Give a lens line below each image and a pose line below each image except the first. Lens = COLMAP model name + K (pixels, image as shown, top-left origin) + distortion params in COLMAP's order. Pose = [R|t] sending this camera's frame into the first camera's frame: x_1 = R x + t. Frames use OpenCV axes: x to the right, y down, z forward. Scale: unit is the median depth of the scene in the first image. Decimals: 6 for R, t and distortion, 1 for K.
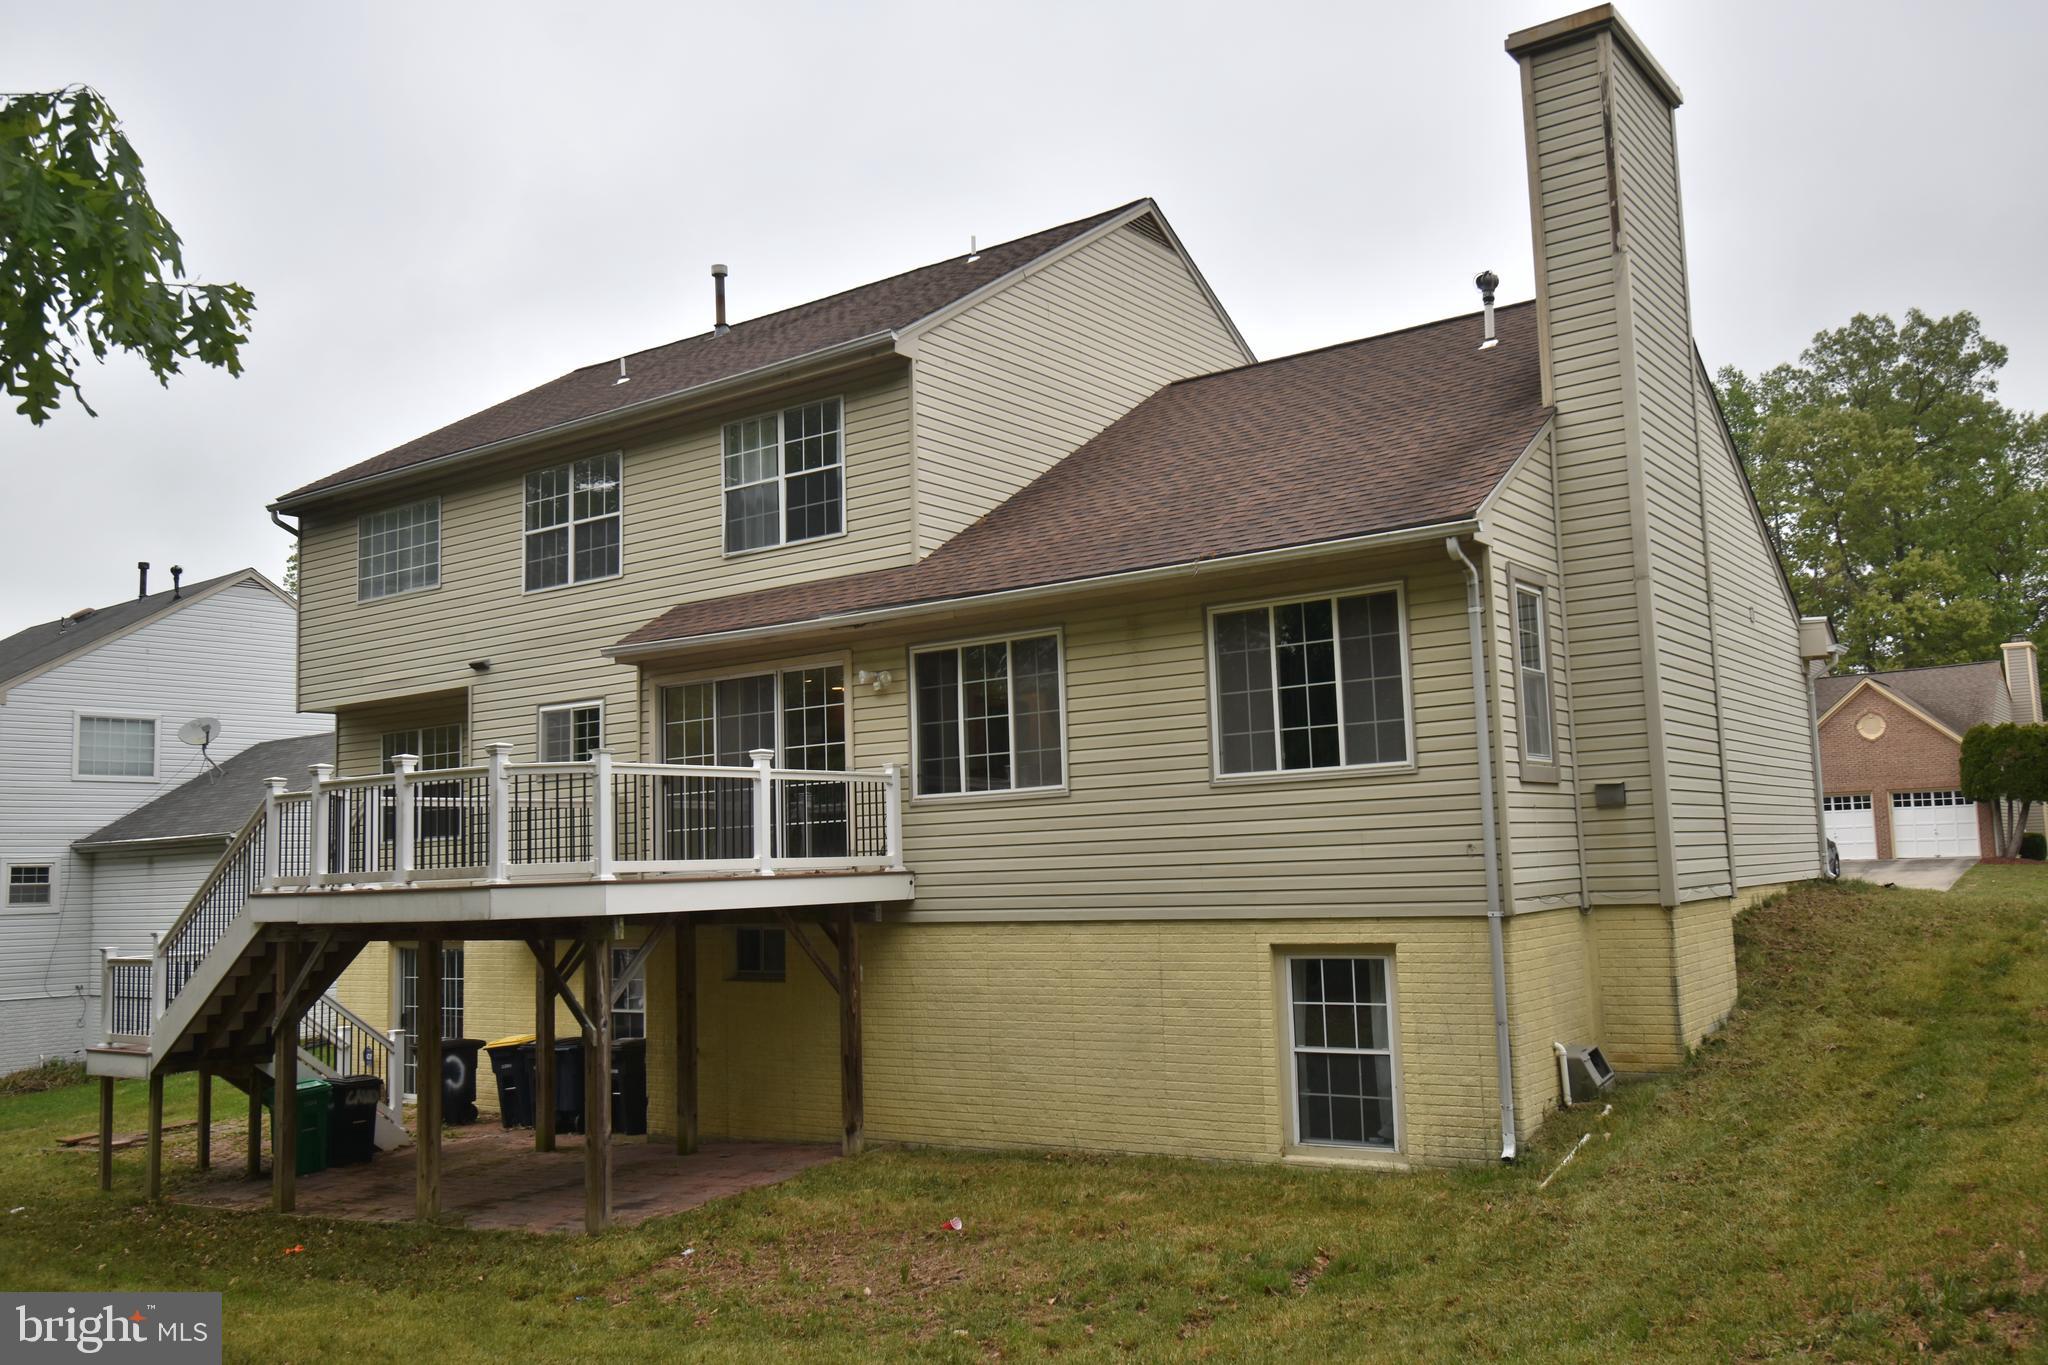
lens RADIAL K [[1685.6, 0, 1030.6], [0, 1685.6, 678.1], [0, 0, 1]] dist [-0.009150, -0.004654]
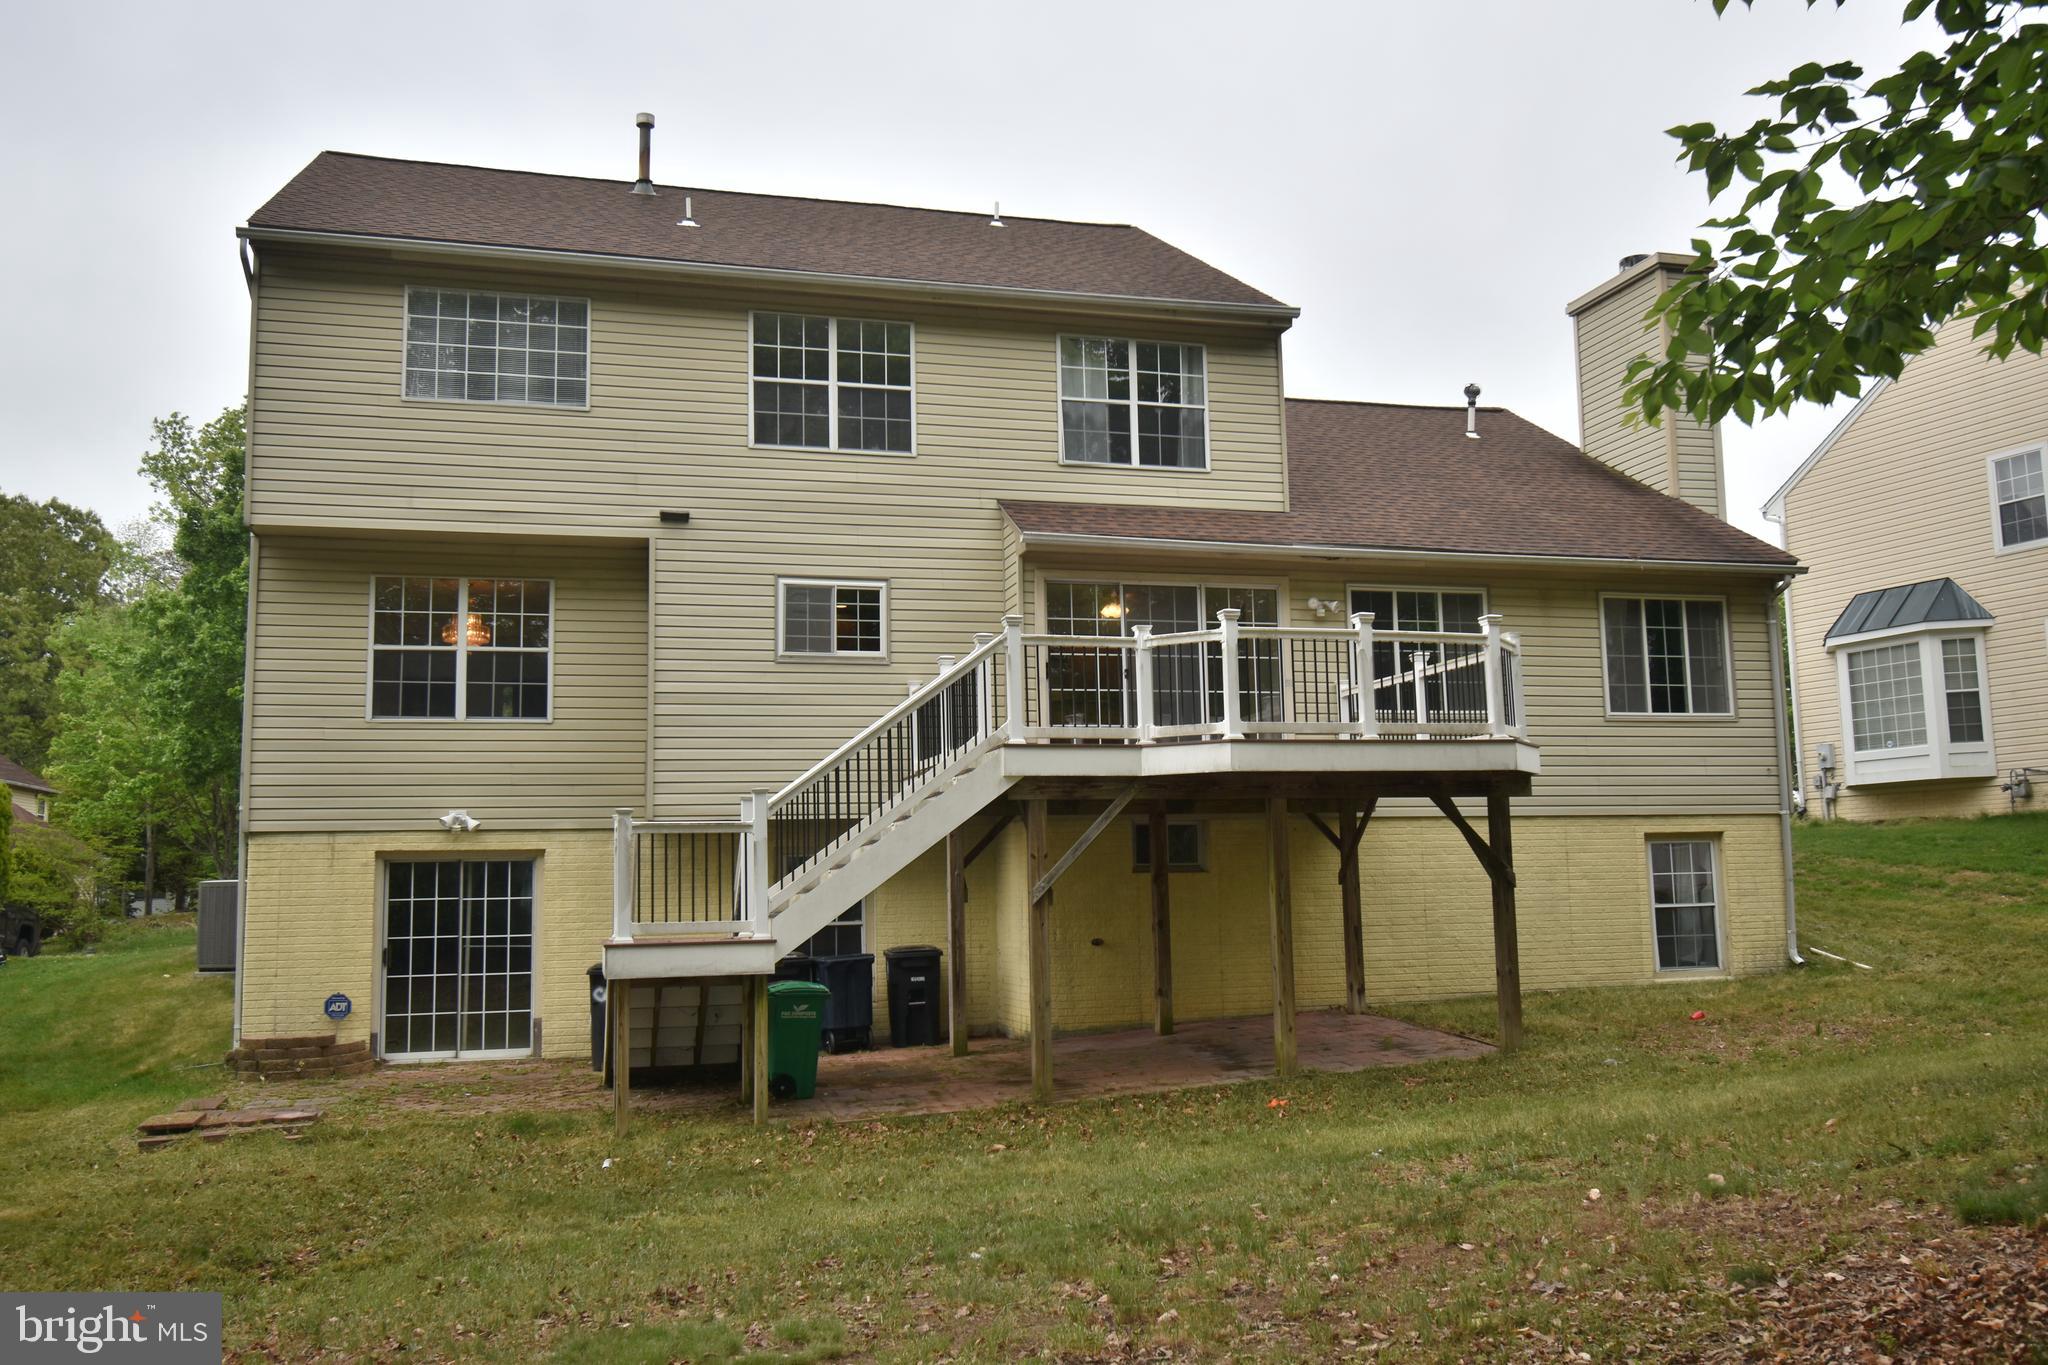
lens RADIAL K [[1685.6, 0, 1032.6], [0, 1685.6, 688.0], [0, 0, 1]] dist [-0.009150, -0.004654]
pose [[0.630119, 0.111376, 0.768470, -1.108859], [-0.090484, 0.993450, -0.069789, 0.156173], [-0.771209, -0.025559, 0.636069, 0.424860]]
